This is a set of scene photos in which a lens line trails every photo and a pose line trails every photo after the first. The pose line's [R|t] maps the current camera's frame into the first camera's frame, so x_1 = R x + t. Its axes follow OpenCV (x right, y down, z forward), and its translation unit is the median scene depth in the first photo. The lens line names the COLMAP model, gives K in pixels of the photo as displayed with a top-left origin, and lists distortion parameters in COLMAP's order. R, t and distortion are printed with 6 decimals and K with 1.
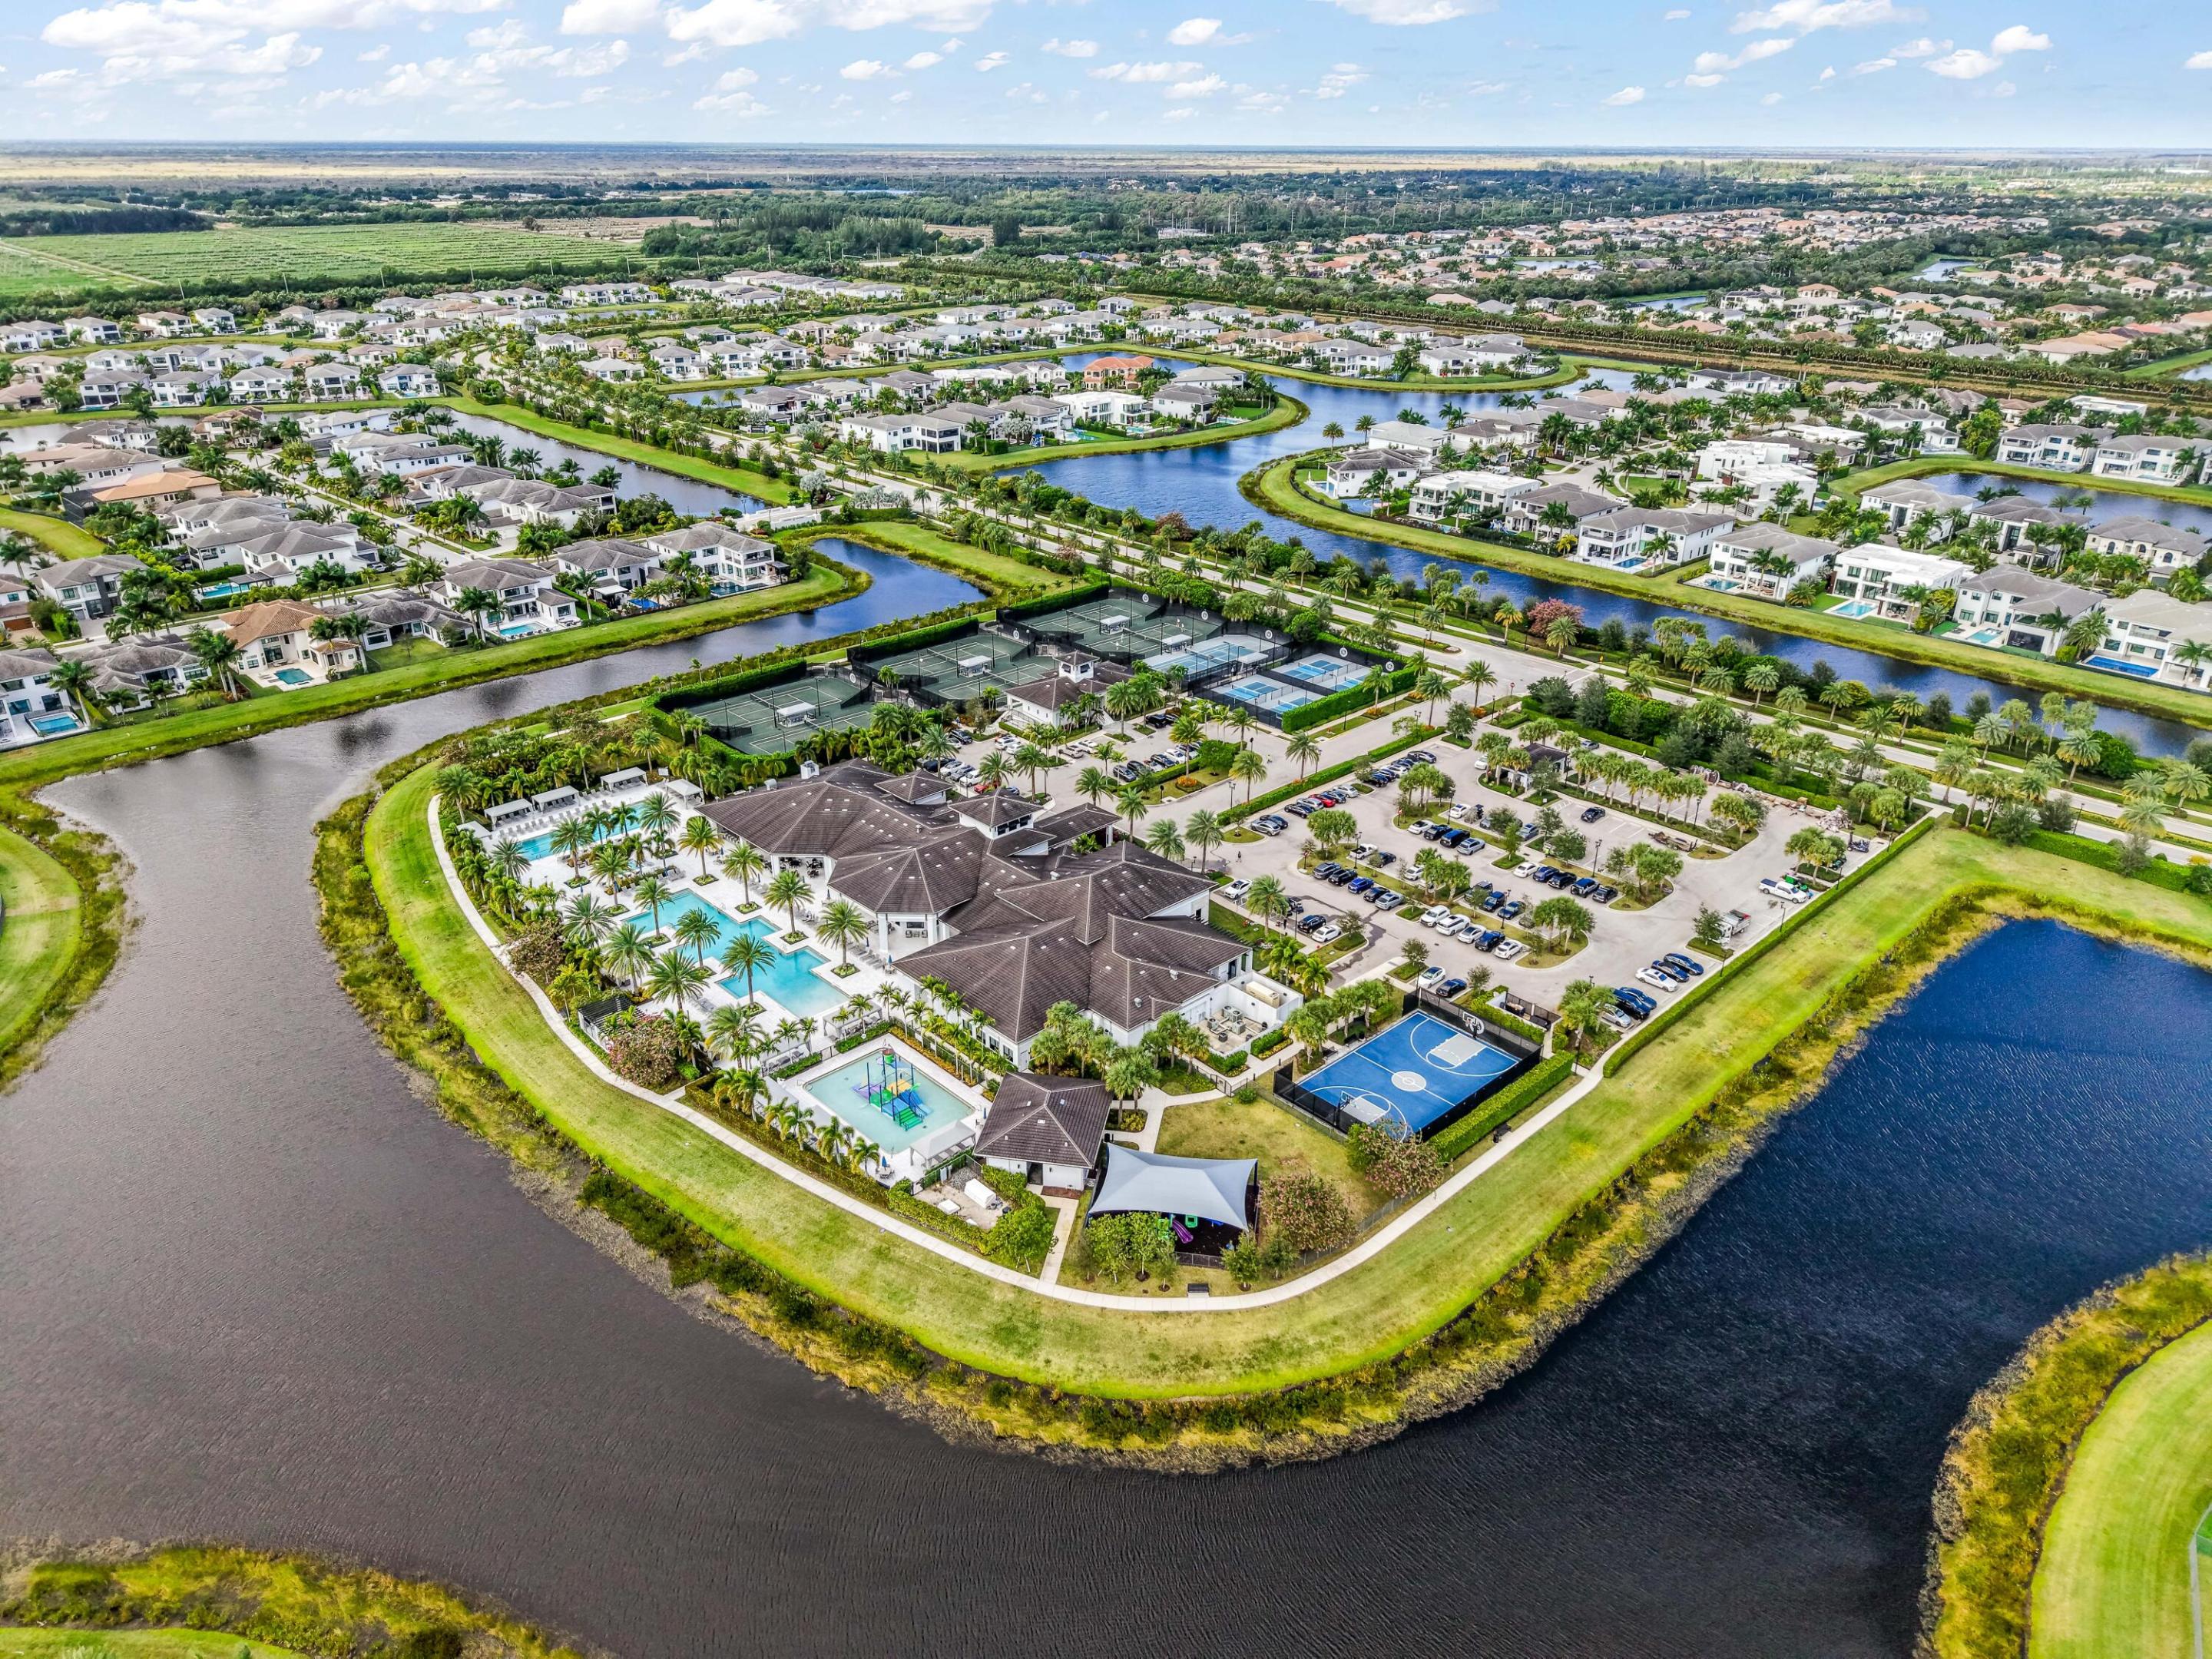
lens RADIAL K [[1485.8, 0, 1106.0], [0, 1485.8, 829.5], [0, 0, 1]] dist [0.002210, -0.001555]
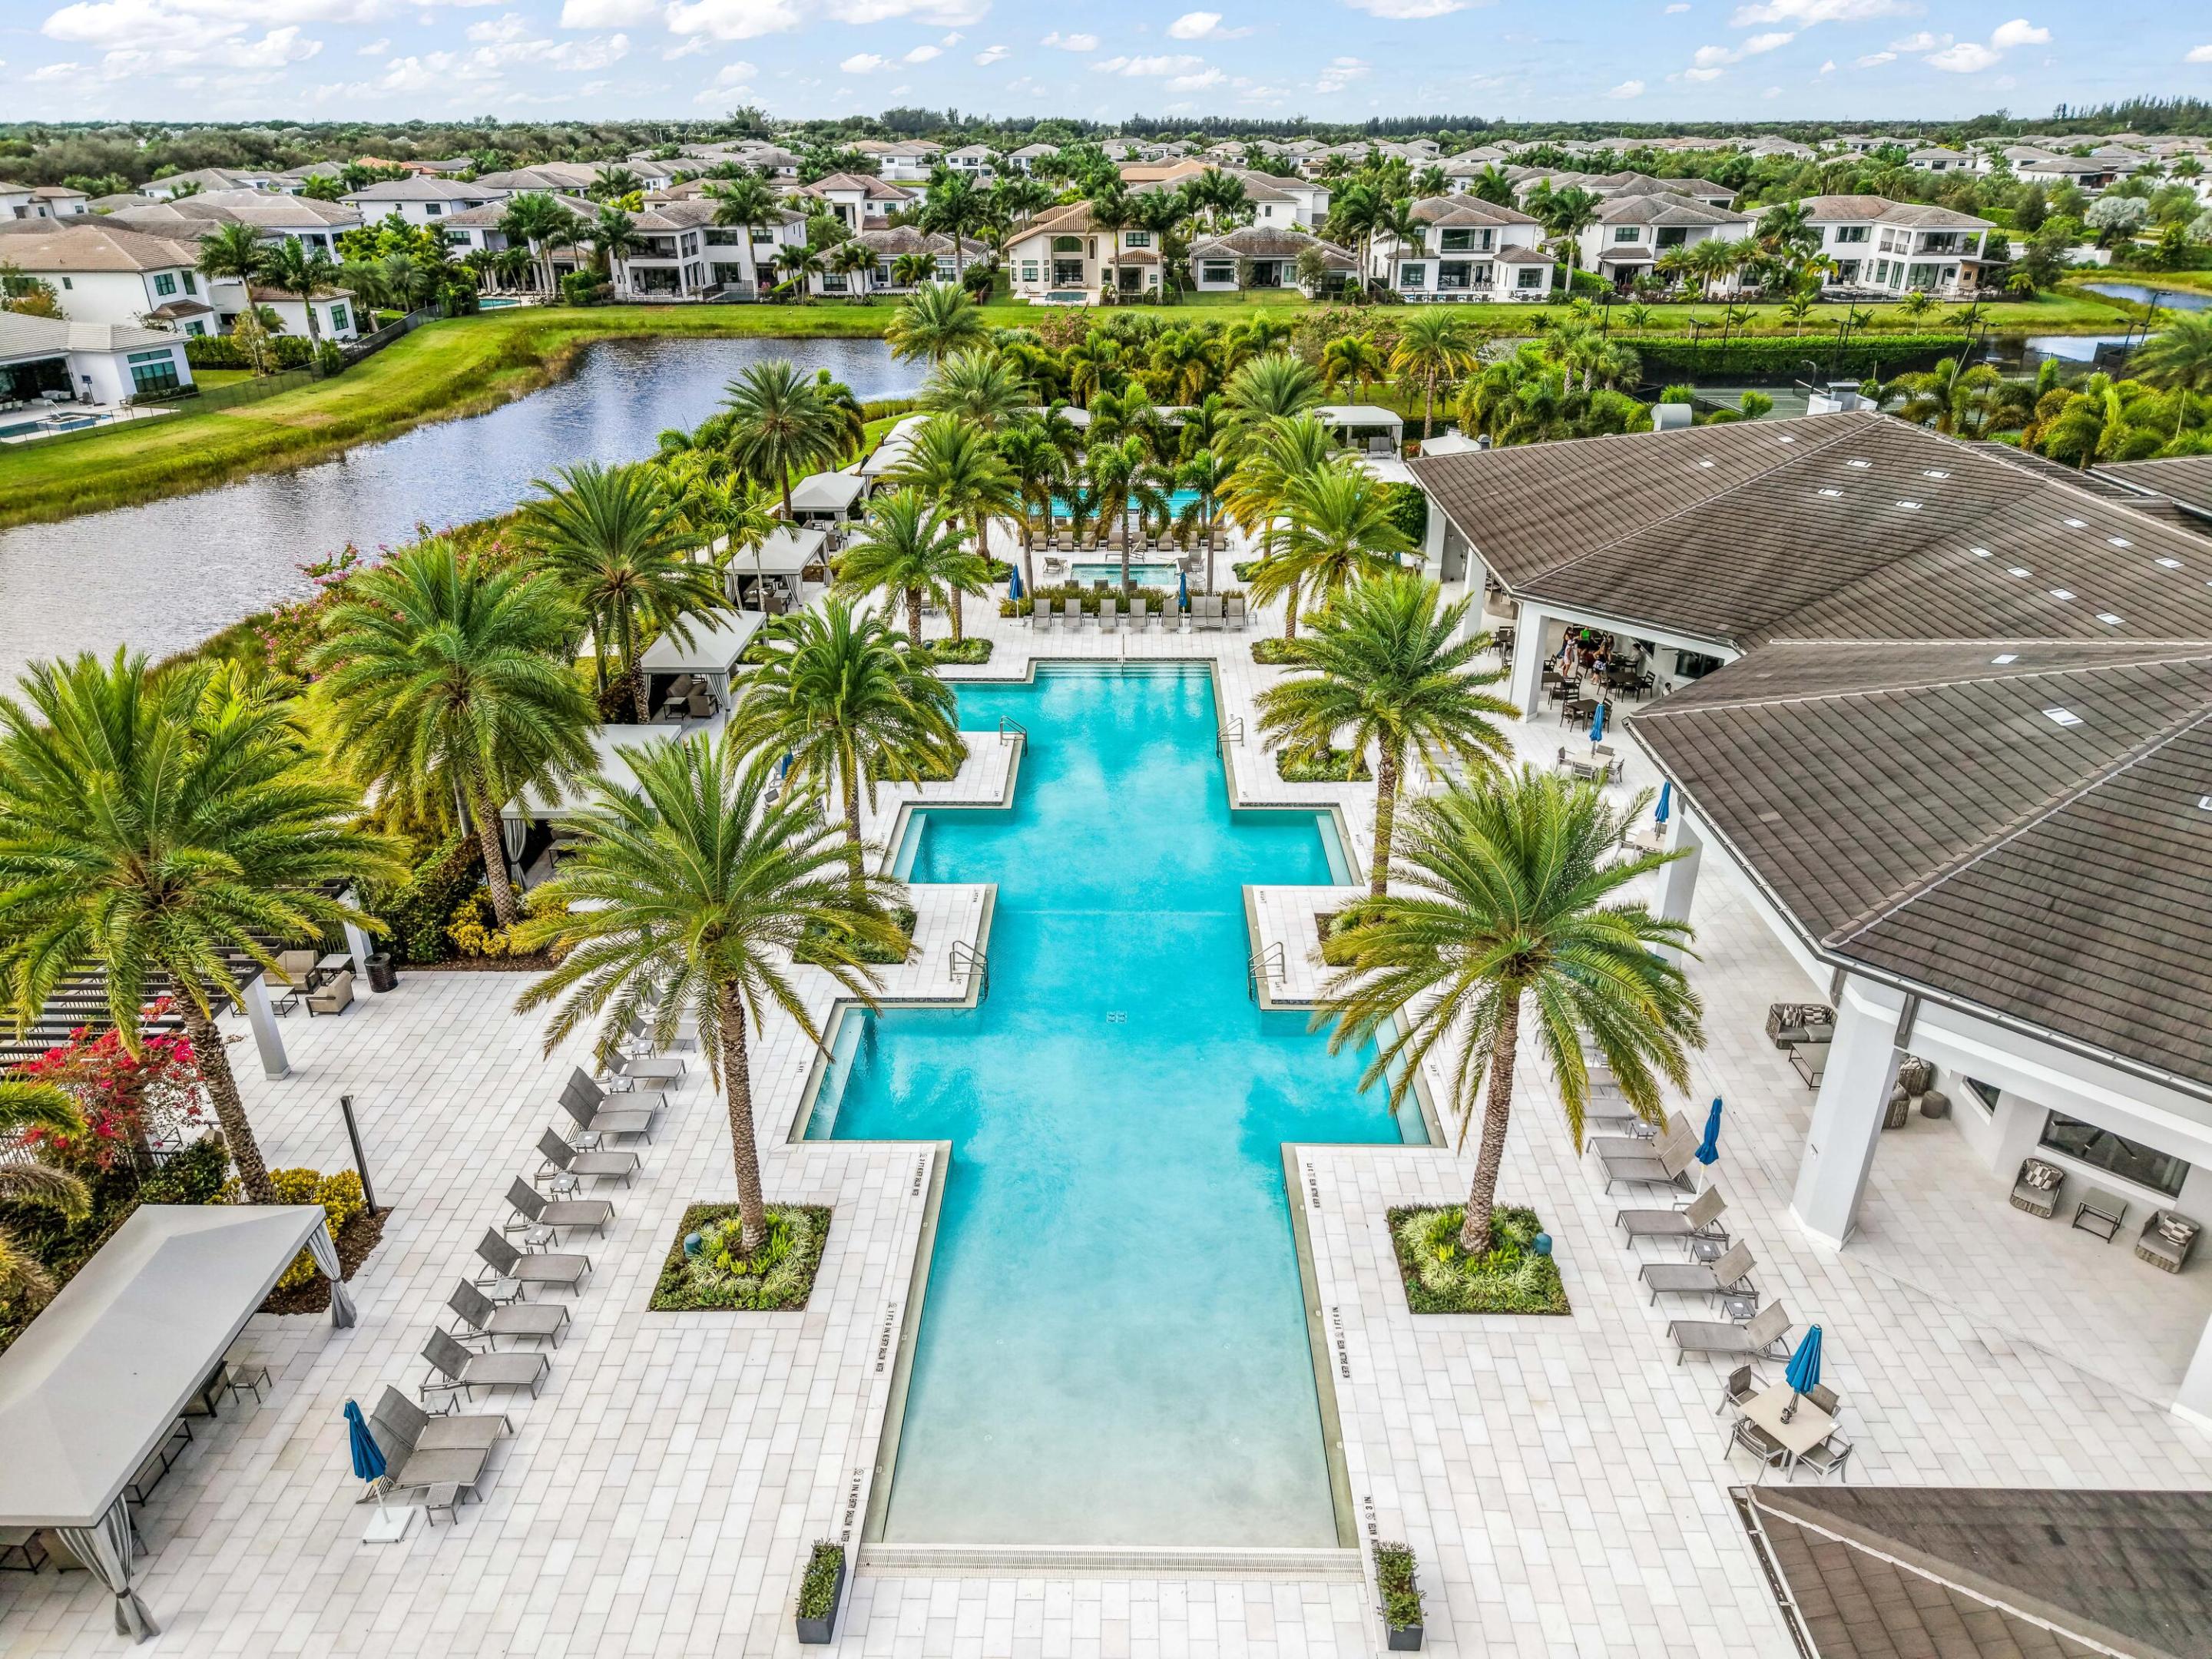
lens RADIAL K [[1485.8, 0, 1106.0], [0, 1485.8, 829.5], [0, 0, 1]] dist [0.002210, -0.001555]
pose [[0.713977, 0.292588, -0.636105, -0.064132], [-0.288342, 0.950756, 0.113677, 0.027232], [0.638041, 0.102253, 0.763183, 0.473835]]
